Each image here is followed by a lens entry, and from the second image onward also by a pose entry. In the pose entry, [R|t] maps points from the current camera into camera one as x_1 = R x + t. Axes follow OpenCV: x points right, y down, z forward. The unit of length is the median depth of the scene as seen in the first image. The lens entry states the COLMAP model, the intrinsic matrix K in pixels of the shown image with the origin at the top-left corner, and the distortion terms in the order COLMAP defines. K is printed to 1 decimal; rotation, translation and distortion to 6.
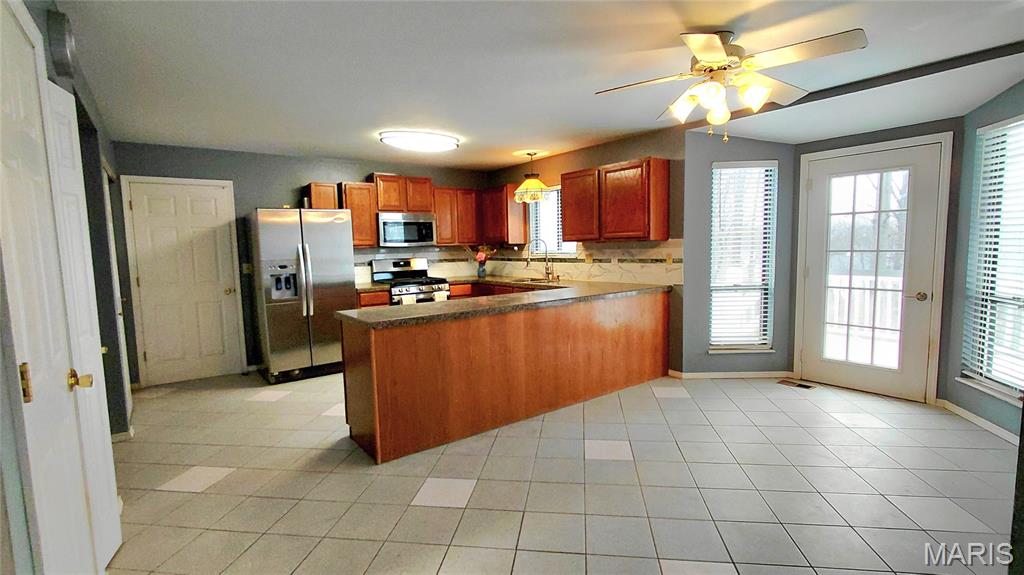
lens RADIAL K [[478.8, 0, 512.0], [0, 478.8, 287.5], [0, 0, 1]] dist [-0.000102, -0.000210]
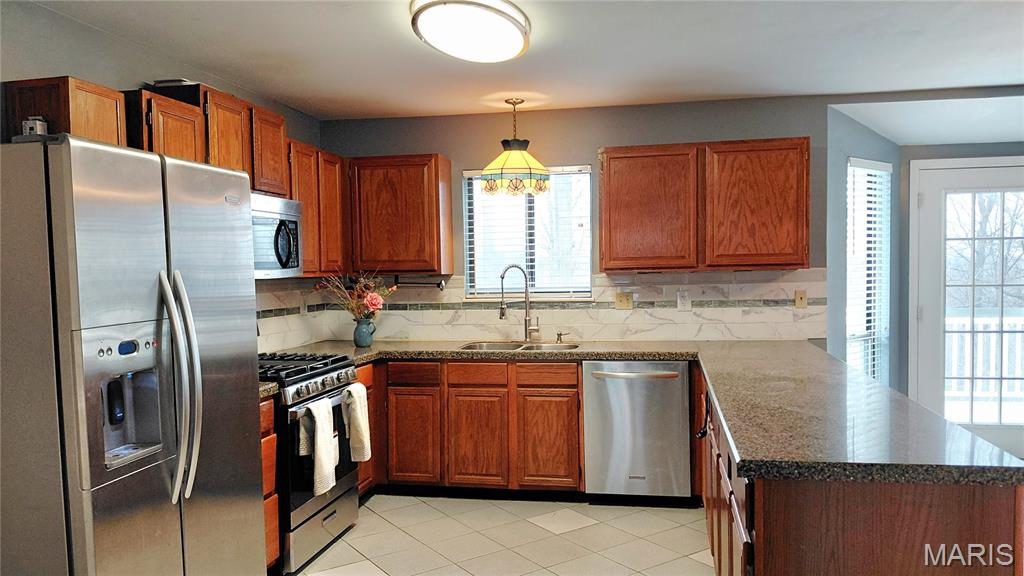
lens RADIAL K [[737.0, 0, 512.0], [0, 737.0, 288.0], [0, 0, 1]] dist [0.002184, -0.000005]
pose [[0.739538, -0.005532, 0.673092, -0.584139], [0.057177, 0.996868, -0.054628, -0.040569], [-0.670682, 0.078885, 0.737538, 0.507385]]
